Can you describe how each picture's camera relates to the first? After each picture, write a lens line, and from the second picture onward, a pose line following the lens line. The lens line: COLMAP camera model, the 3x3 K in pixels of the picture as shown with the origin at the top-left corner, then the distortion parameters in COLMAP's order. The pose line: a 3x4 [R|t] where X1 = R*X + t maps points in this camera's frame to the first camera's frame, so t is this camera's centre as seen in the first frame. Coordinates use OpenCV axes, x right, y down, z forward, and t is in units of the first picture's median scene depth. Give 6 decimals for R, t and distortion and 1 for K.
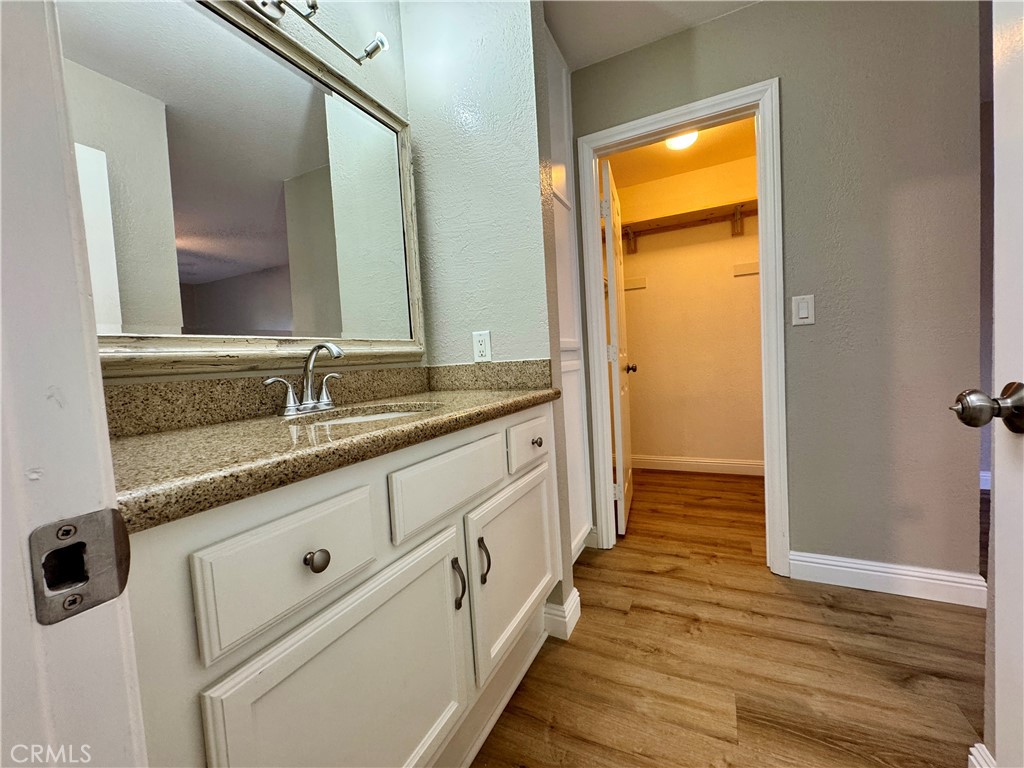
lens RADIAL K [[406.7, 0, 517.3], [0, 406.7, 380.4], [0, 0, 1]] dist [-0.003289, -0.000631]
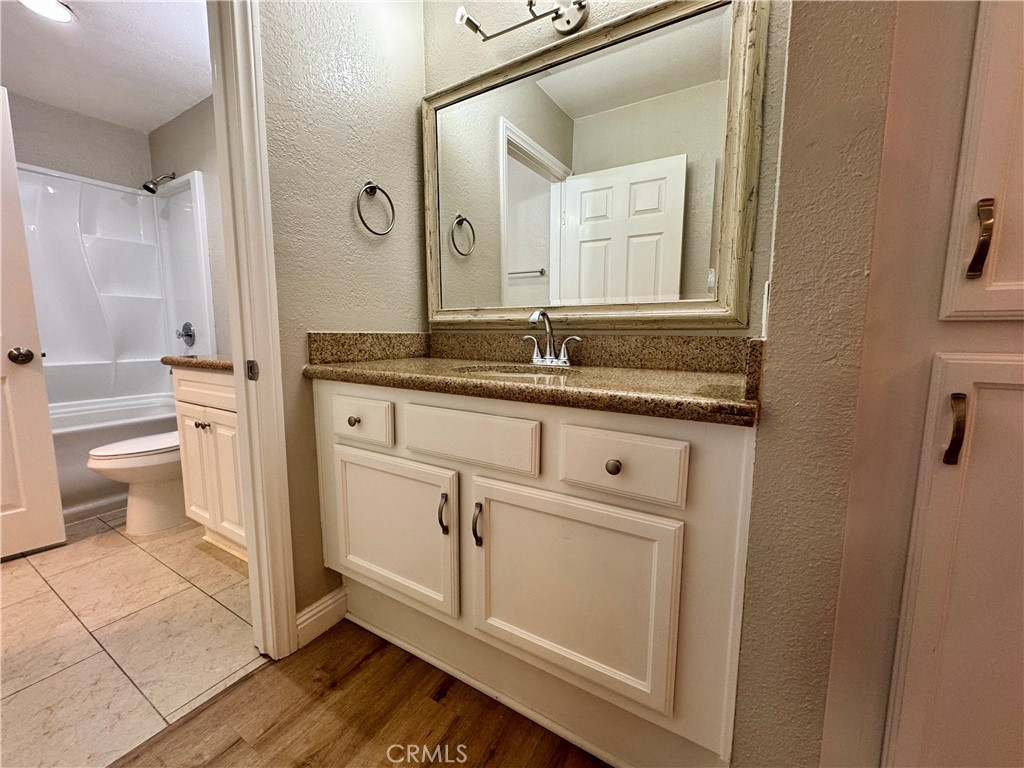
lens RADIAL K [[406.7, 0, 518.8], [0, 406.7, 385.1], [0, 0, 1]] dist [-0.003289, -0.000631]
pose [[-0.069946, 0.188465, -0.979586, 0.814038], [-0.053010, 0.979901, 0.192311, -0.109459], [0.996141, 0.065379, -0.058550, 1.079727]]
